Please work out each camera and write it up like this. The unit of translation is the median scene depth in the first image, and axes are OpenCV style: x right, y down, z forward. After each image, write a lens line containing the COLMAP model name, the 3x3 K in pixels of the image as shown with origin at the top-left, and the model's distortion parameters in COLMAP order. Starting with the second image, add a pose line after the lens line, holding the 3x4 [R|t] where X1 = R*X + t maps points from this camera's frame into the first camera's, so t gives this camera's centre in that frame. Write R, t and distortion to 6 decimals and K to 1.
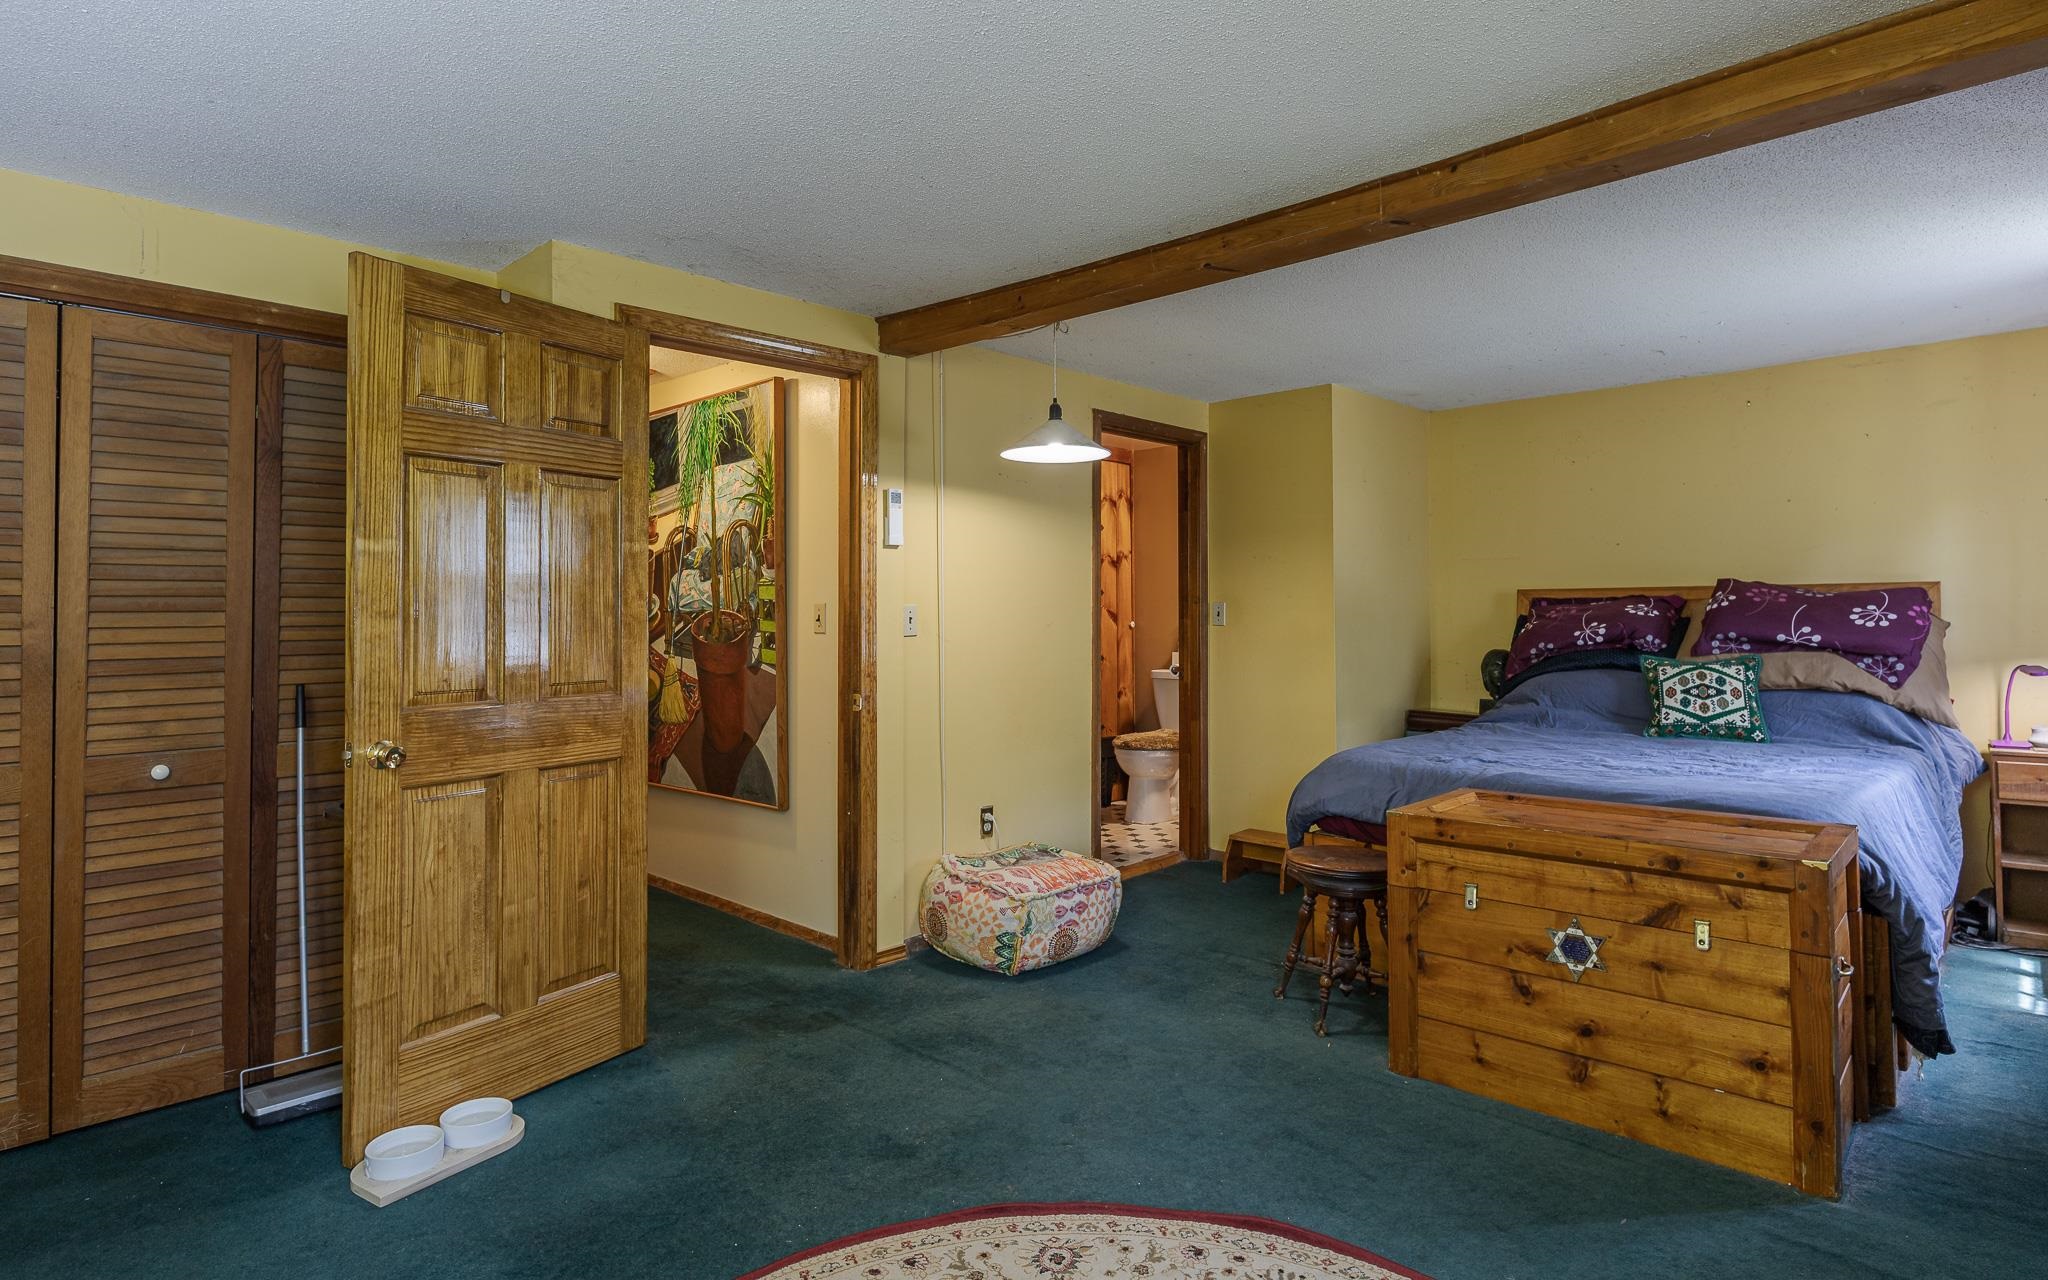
lens RADIAL K [[1082.4, 0, 1032.0], [0, 1082.4, 594.3], [0, 0, 1]] dist [-0.000131, -0.001028]
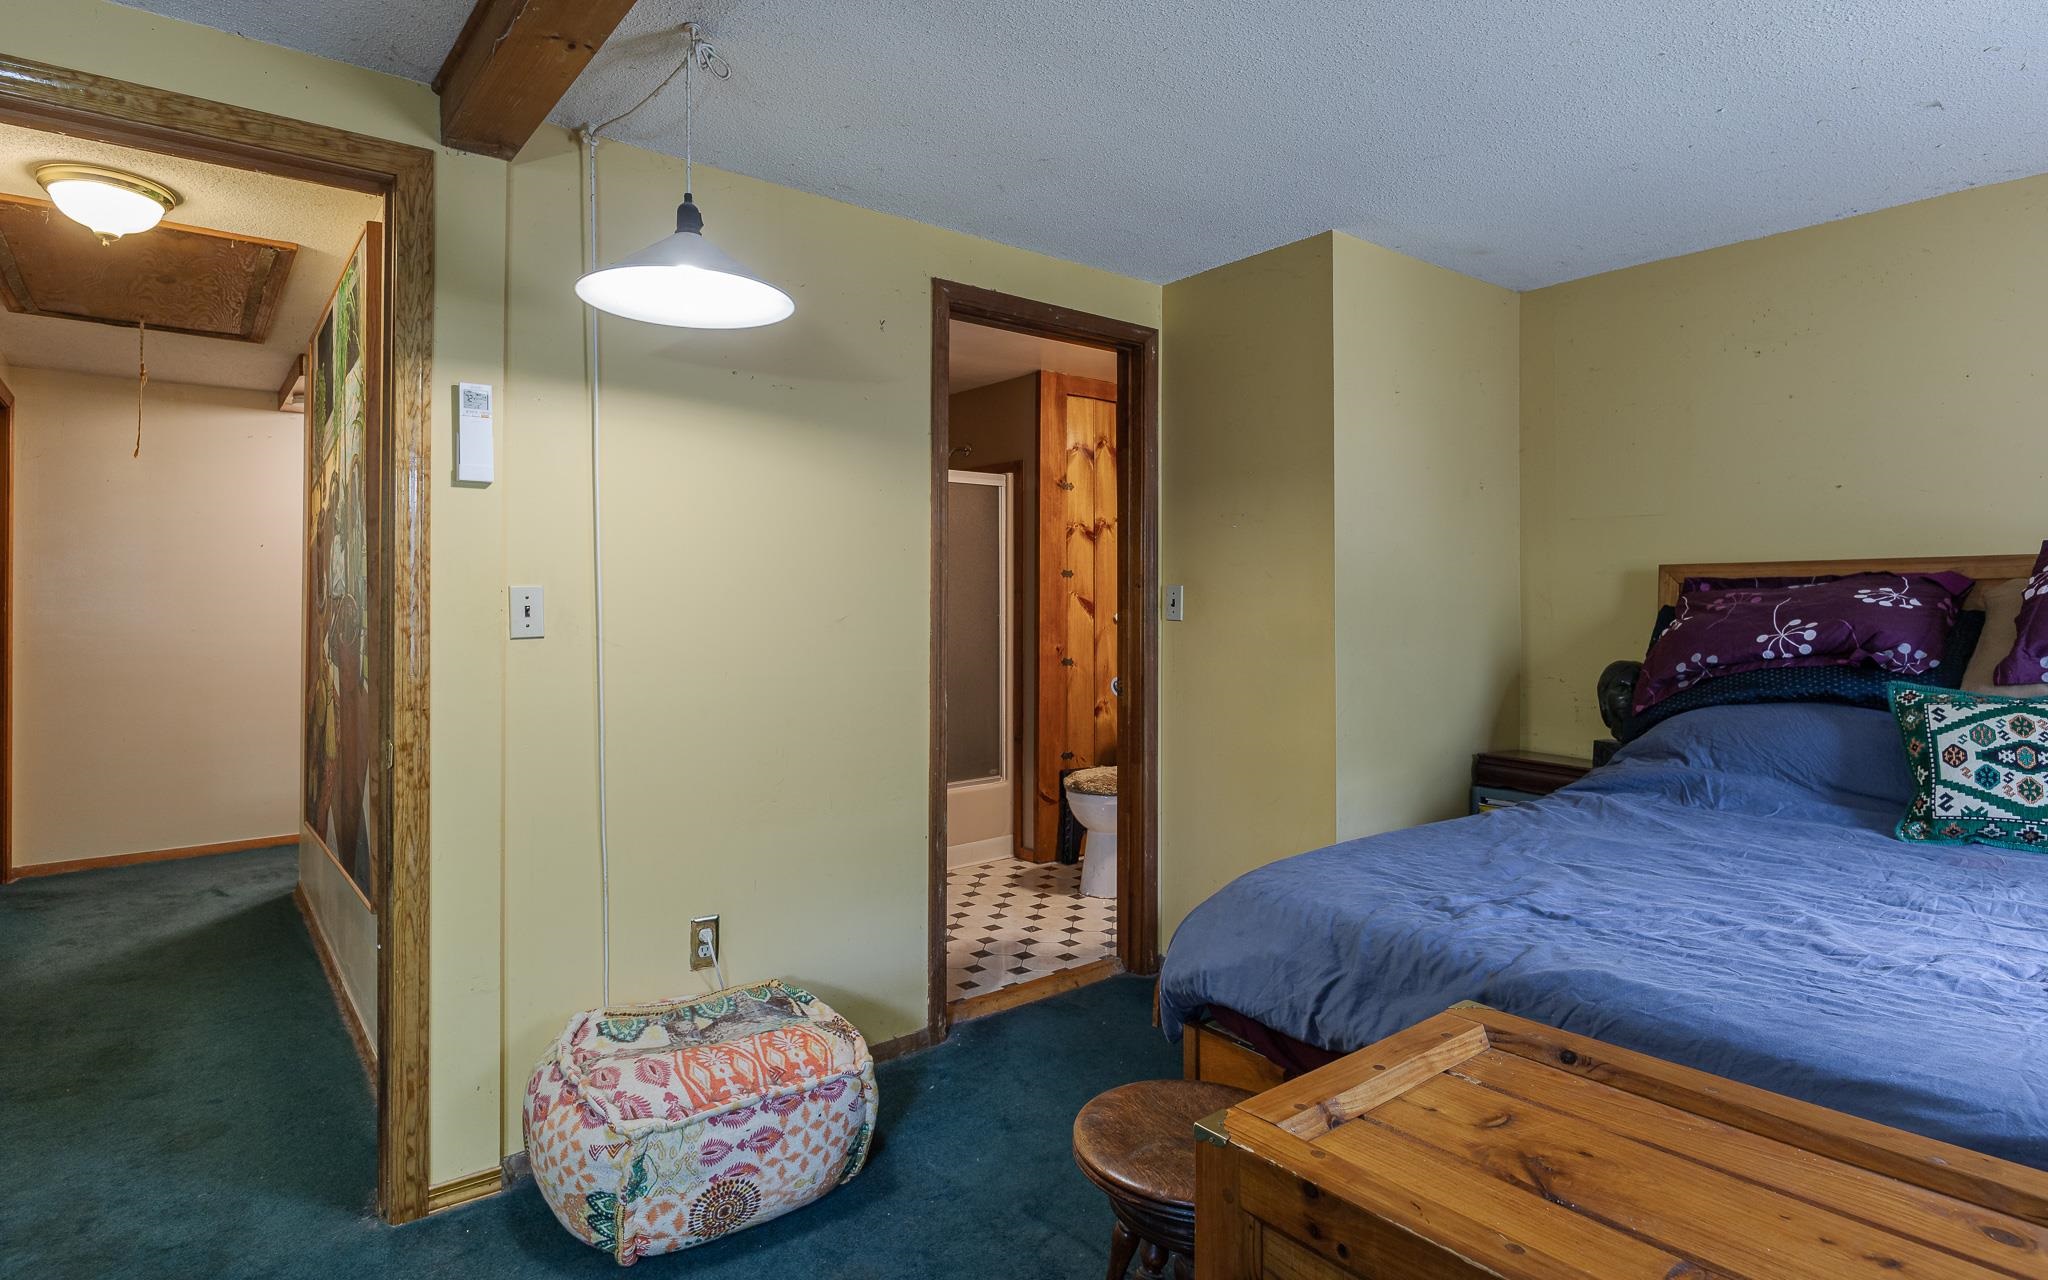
lens RADIAL K [[1073.0, 0, 1024.6], [0, 1073.0, 594.3], [0, 0, 1]] dist [-0.001530, -0.001654]
pose [[0.989825, 0.001508, -0.142285, 0.222384], [-0.000148, 0.999954, 0.009564, 0.008315], [0.142293, -0.009446, 0.989779, 0.430463]]
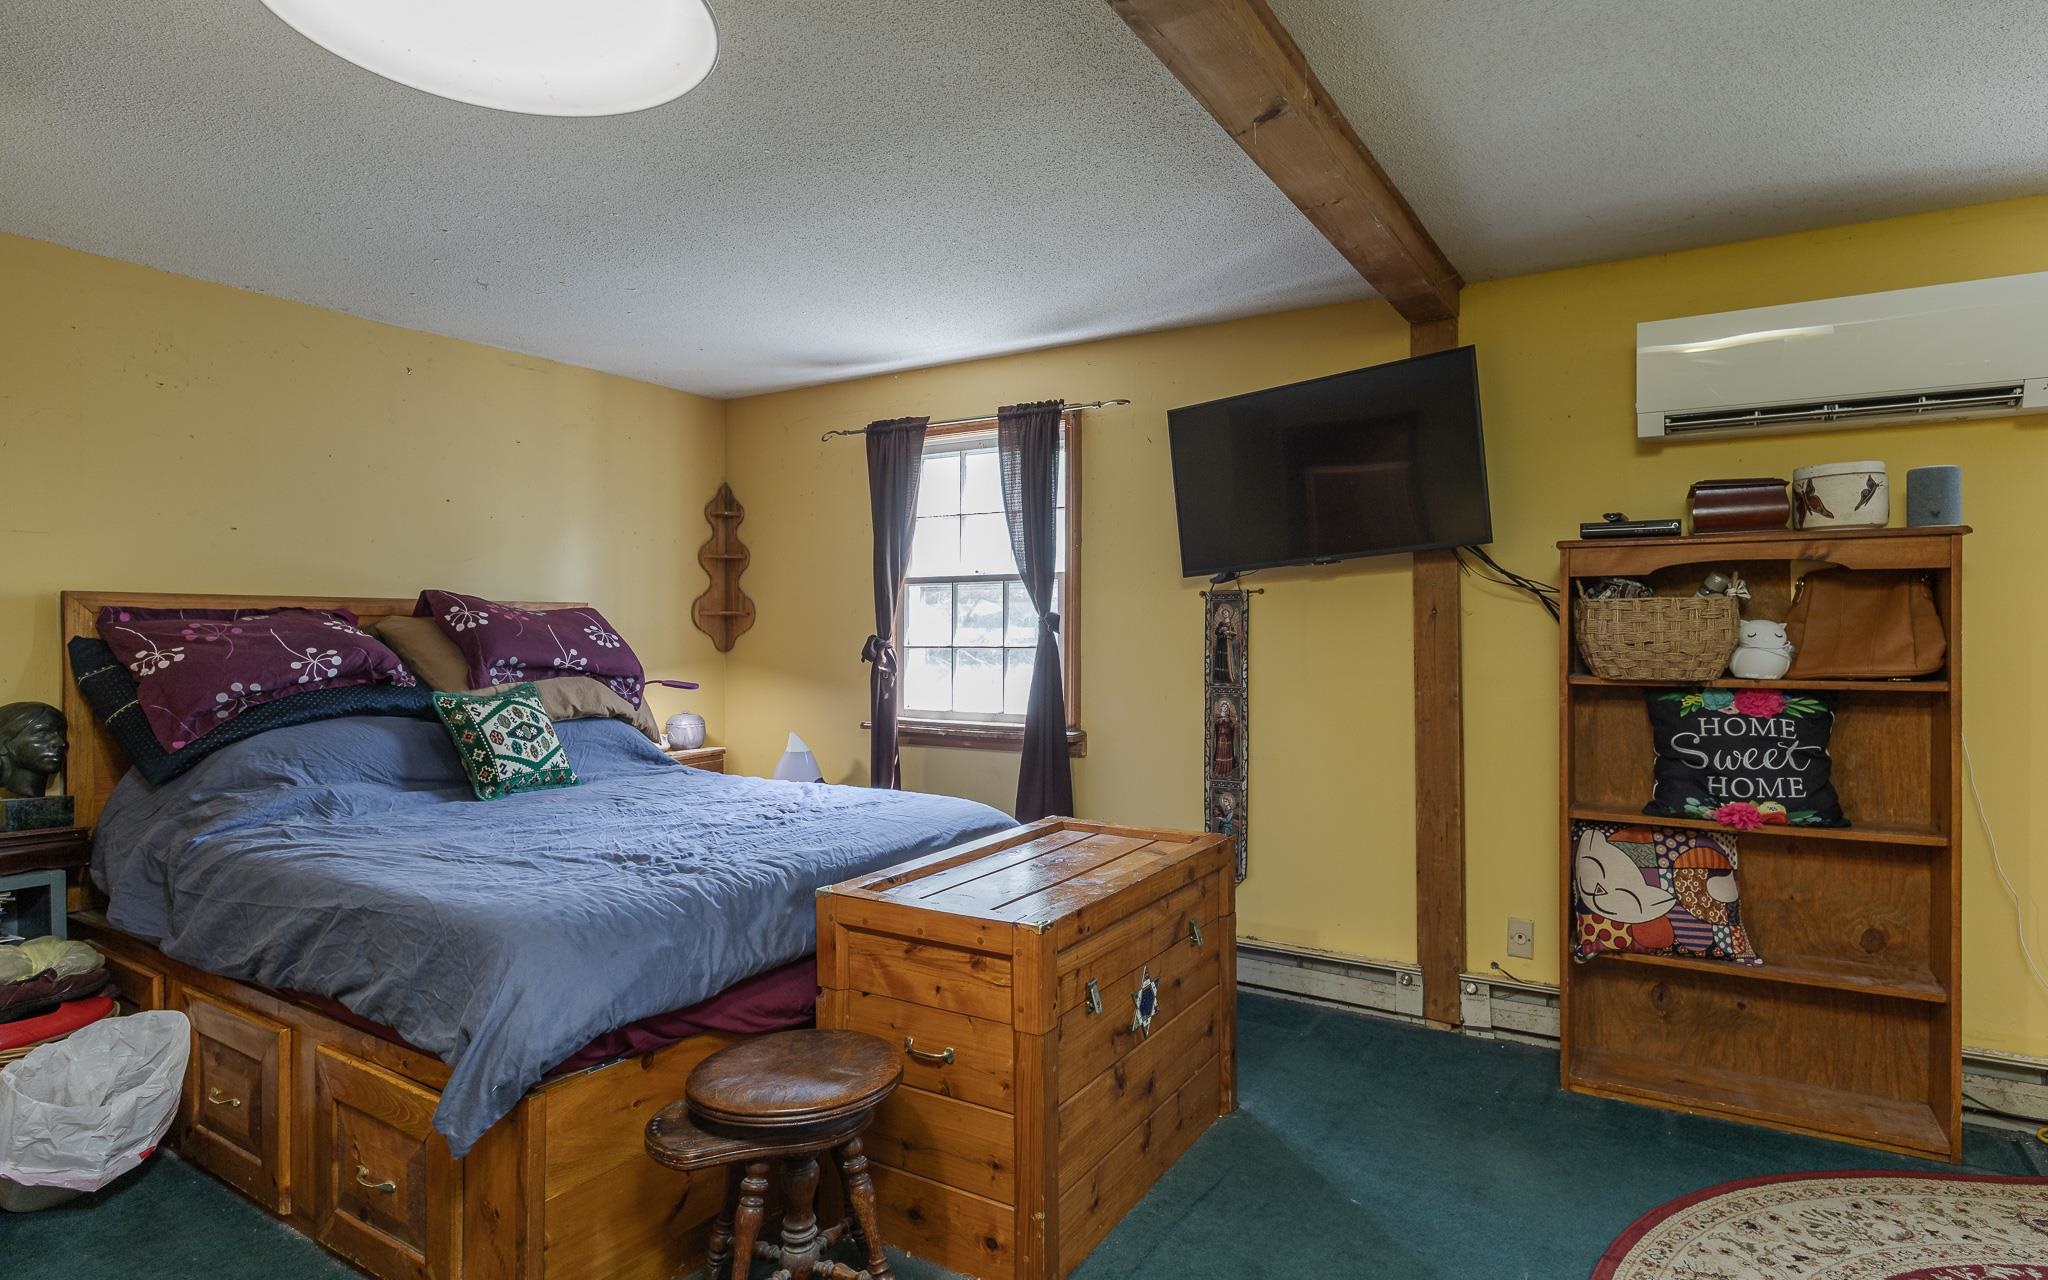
lens RADIAL K [[1054.5, 0, 1024.0], [0, 1054.5, 640.0], [0, 0, 1]] dist [0.001704, 0.000086]
pose [[-0.189376, -0.002385, 0.981902, -0.208865], [-0.014337, 0.999897, -0.000336, 0.017230], [-0.981800, -0.014141, -0.189391, 0.782008]]
